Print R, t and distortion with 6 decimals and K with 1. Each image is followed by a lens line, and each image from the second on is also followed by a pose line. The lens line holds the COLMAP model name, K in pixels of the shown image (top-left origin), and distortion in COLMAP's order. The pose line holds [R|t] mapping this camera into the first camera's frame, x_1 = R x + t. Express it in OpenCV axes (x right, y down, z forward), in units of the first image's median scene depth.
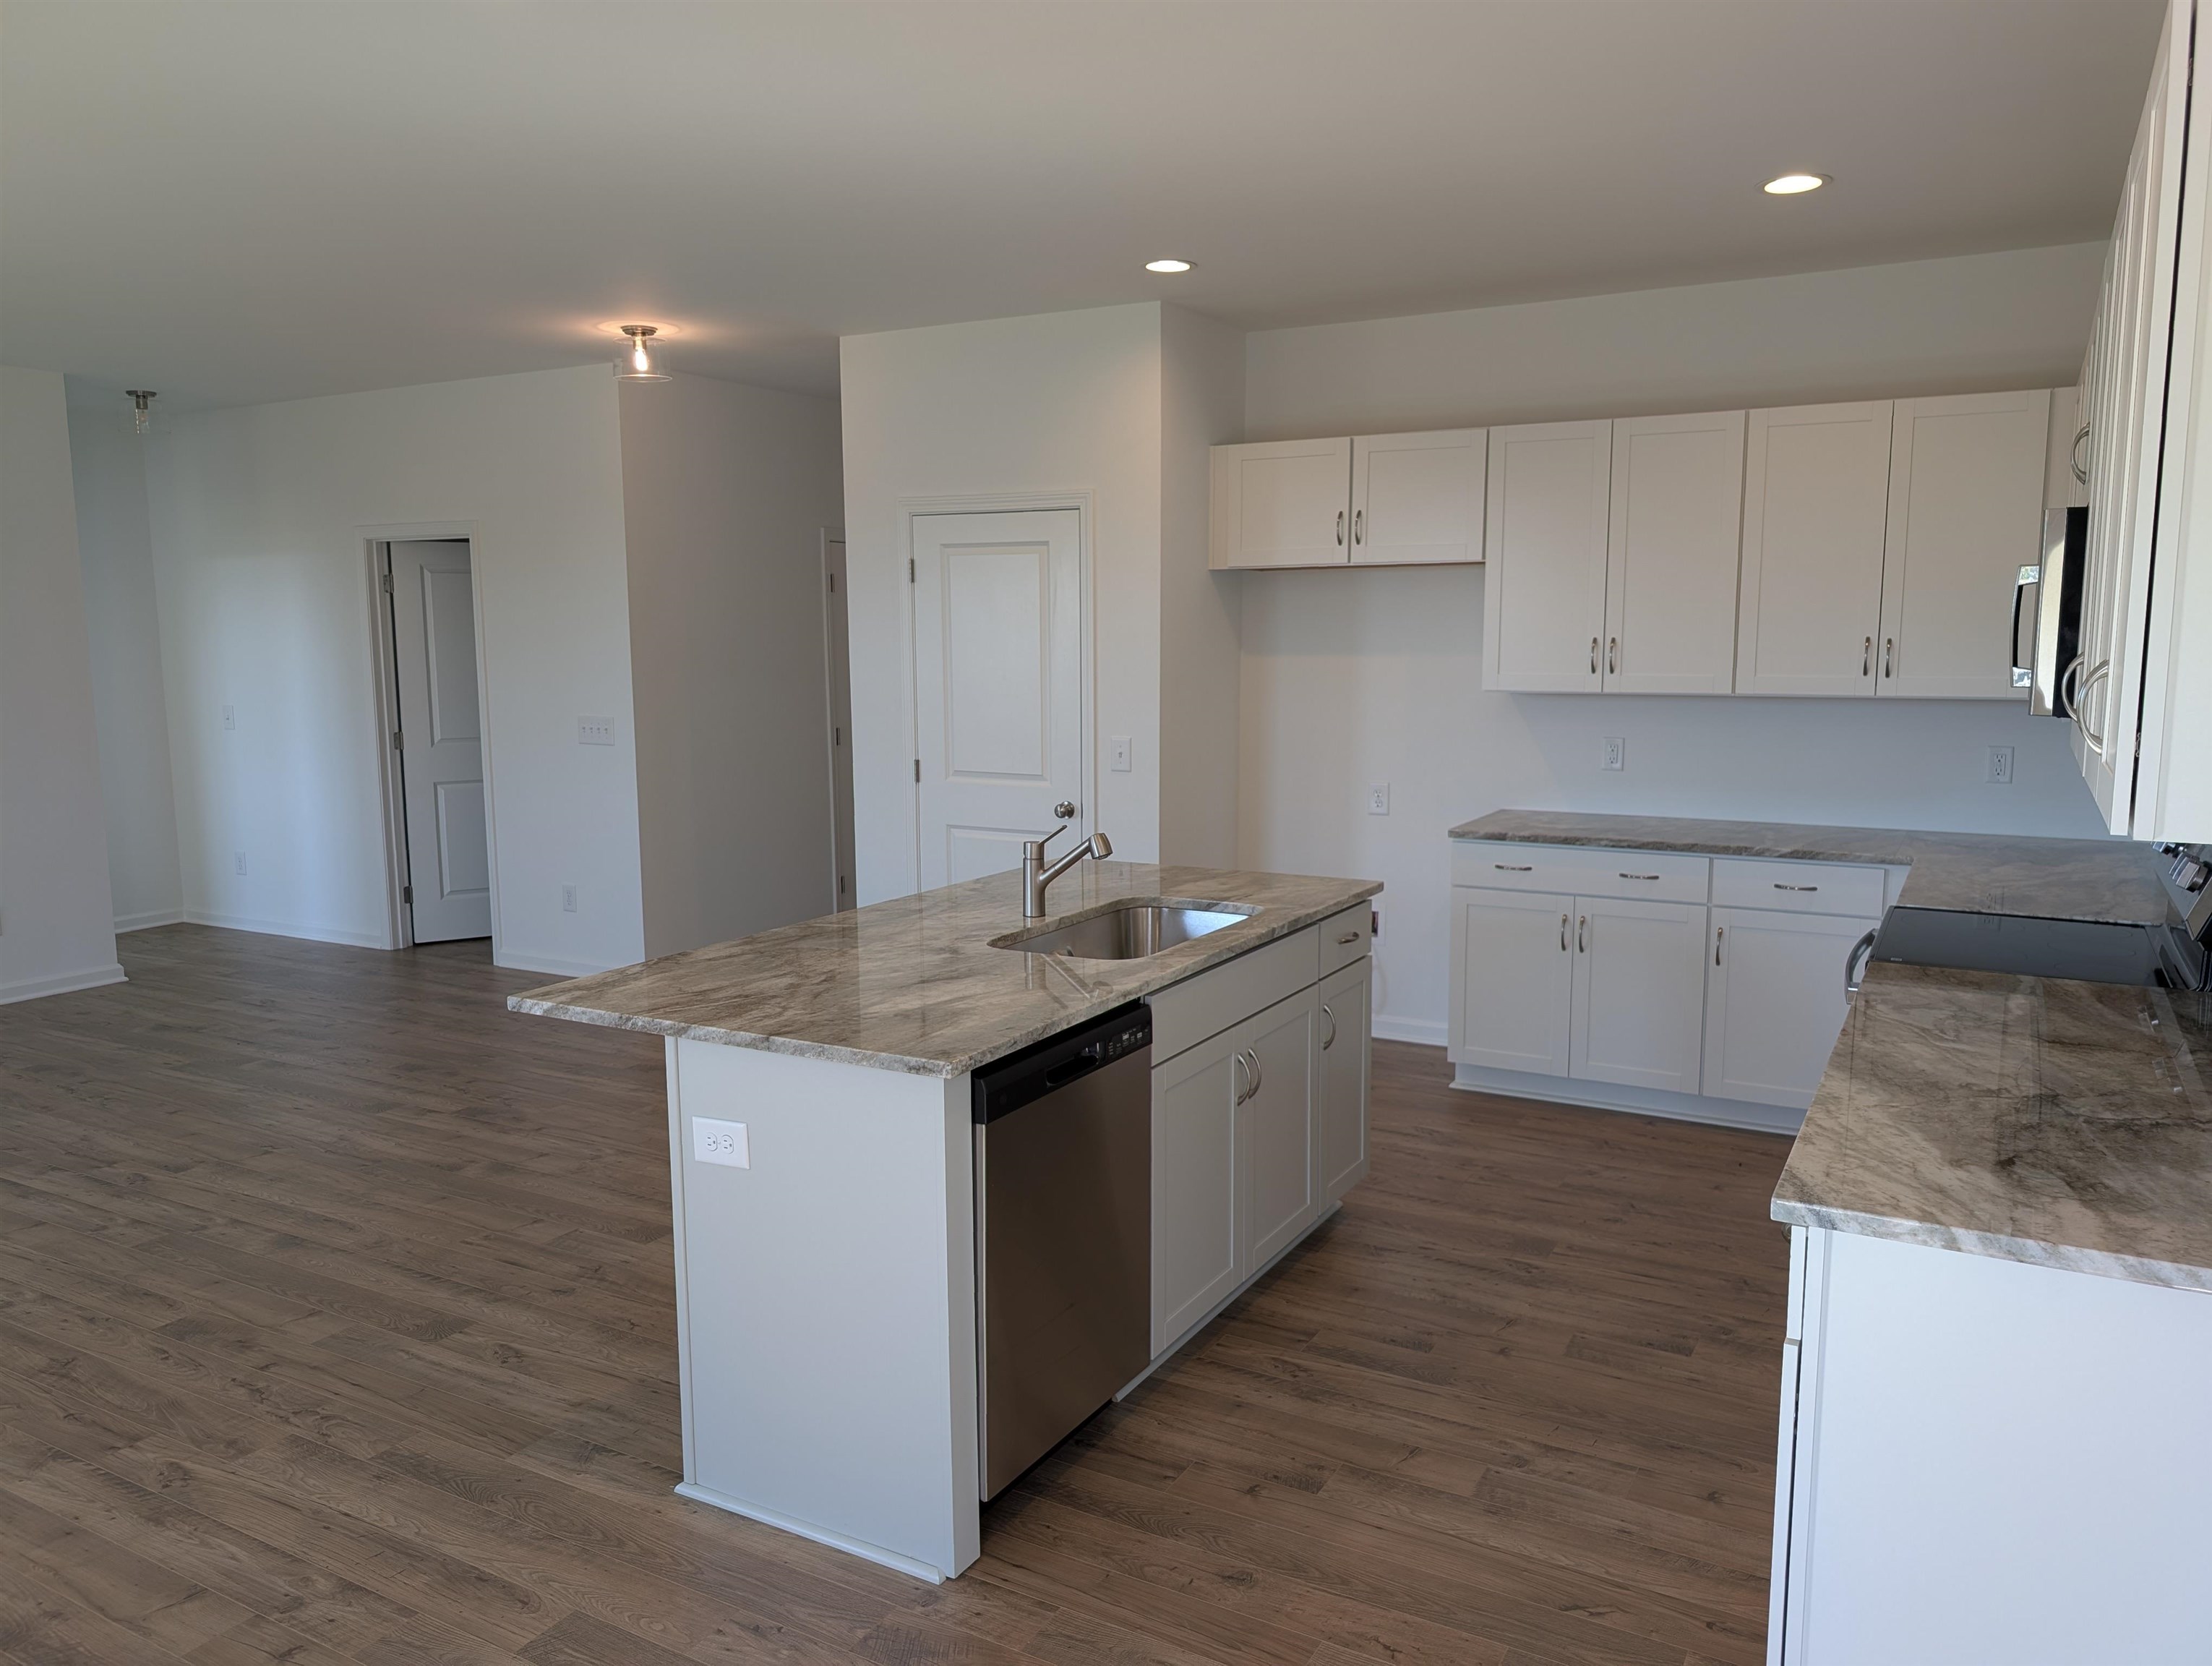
lens RADIAL K [[1589.8, 0, 1102.2], [0, 1589.8, 851.0], [0, 0, 1]] dist [0.025180, -0.024815]
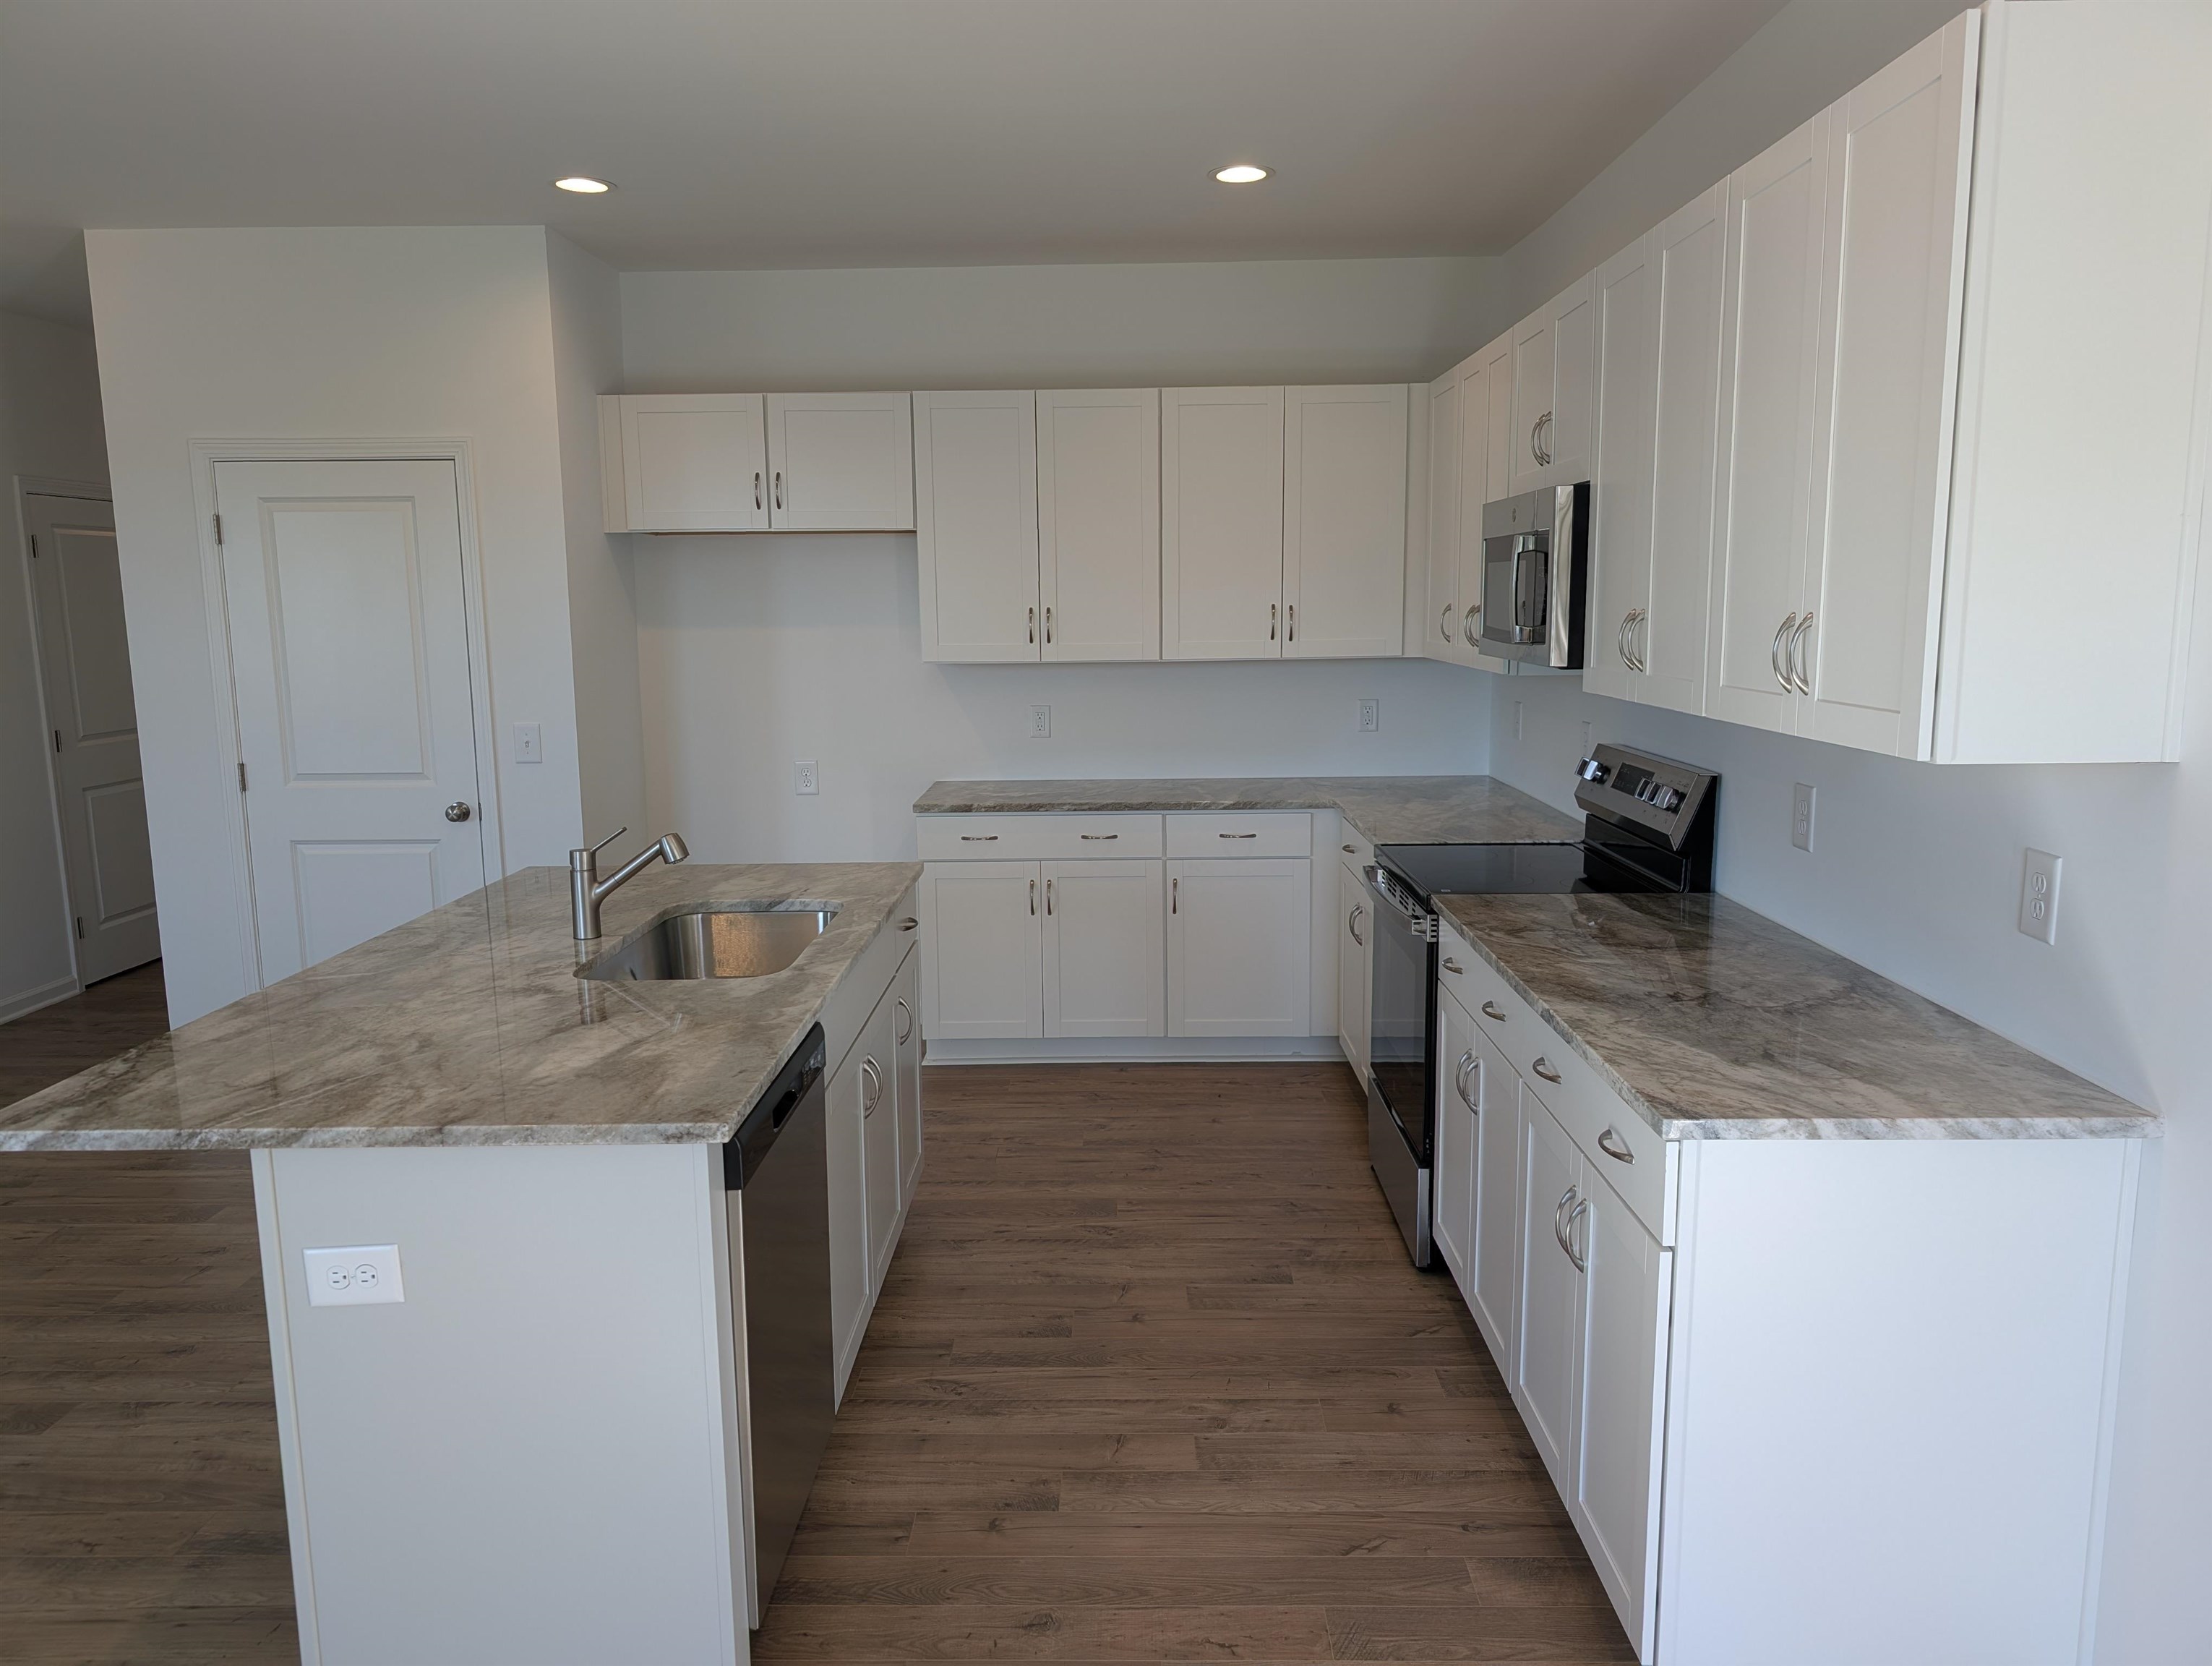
lens RADIAL K [[1589.8, 0, 1106.4], [0, 1589.8, 851.3], [0, 0, 1]] dist [0.025180, -0.024815]
pose [[0.875911, -0.082188, 0.475422, -0.162586], [0.074592, 0.996605, 0.034861, -0.011085], [-0.476672, 0.004928, 0.879067, 0.095796]]
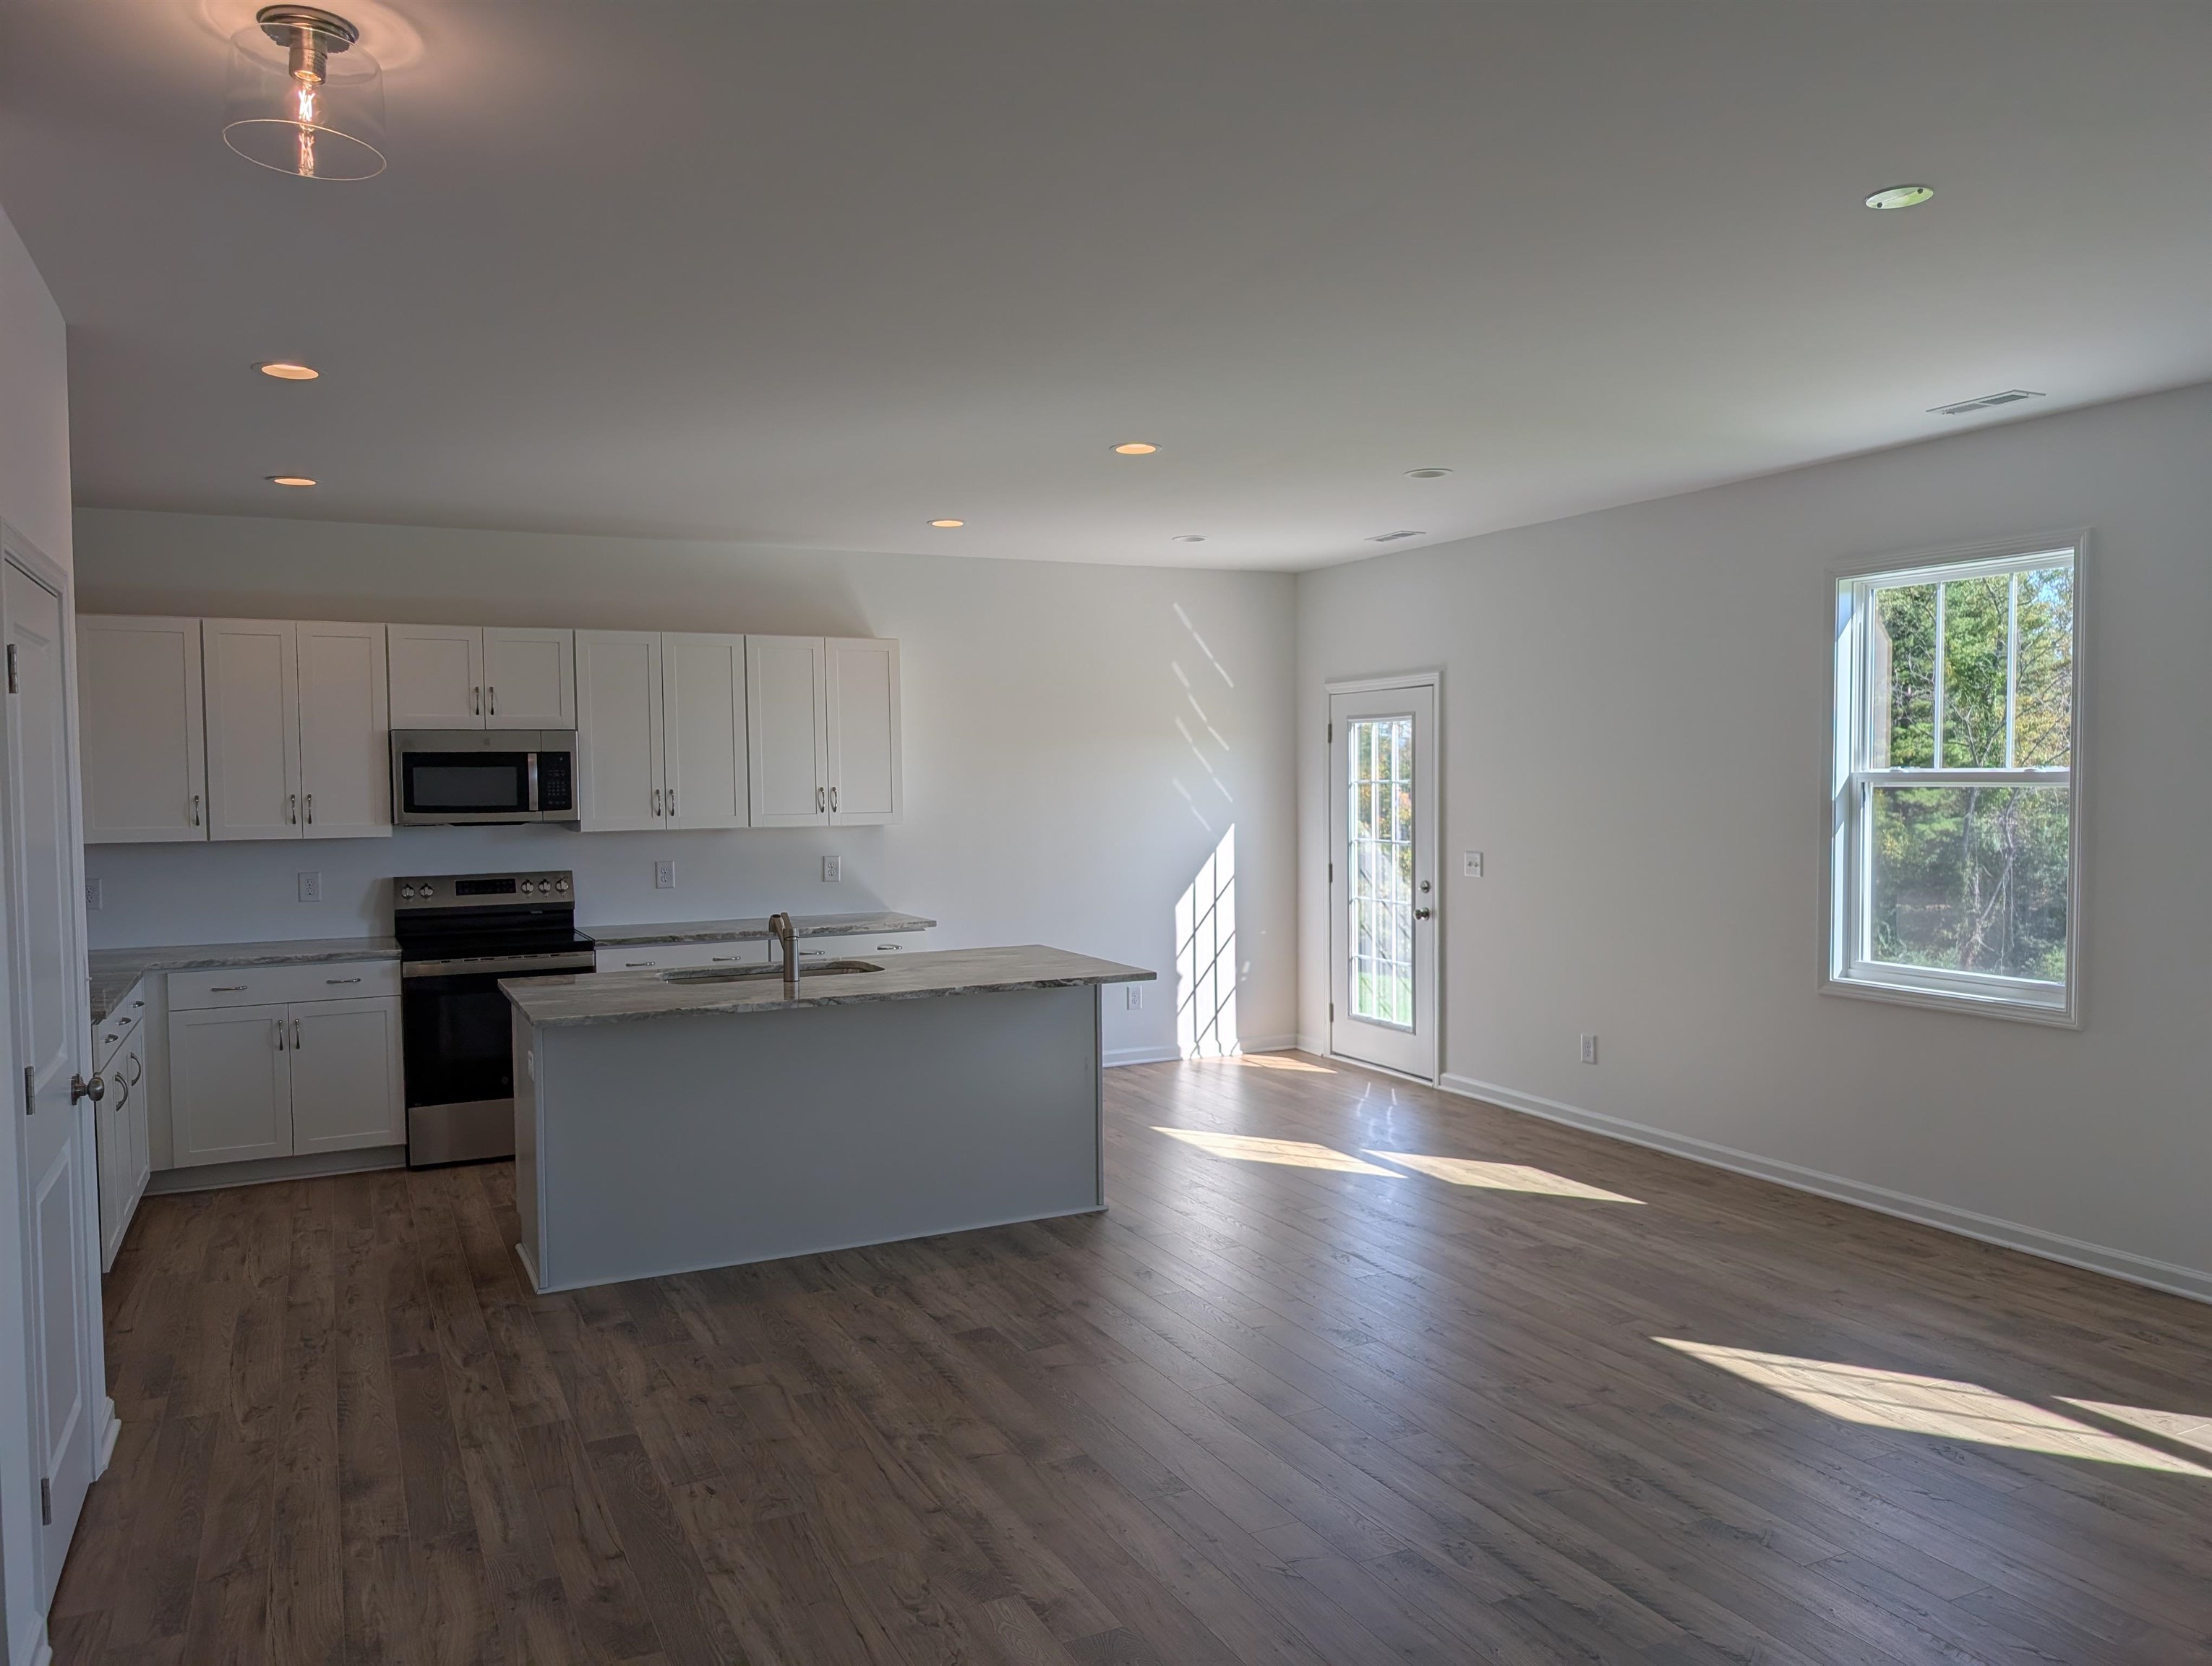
lens RADIAL K [[1589.8, 0, 1121.5], [0, 1589.8, 824.6], [0, 0, 1]] dist [0.025180, -0.024815]
pose [[-0.832999, -0.005804, 0.553244, -0.865152], [0.089953, 0.985220, 0.145773, -0.223563], [-0.545913, 0.171195, -0.820165, 1.597809]]
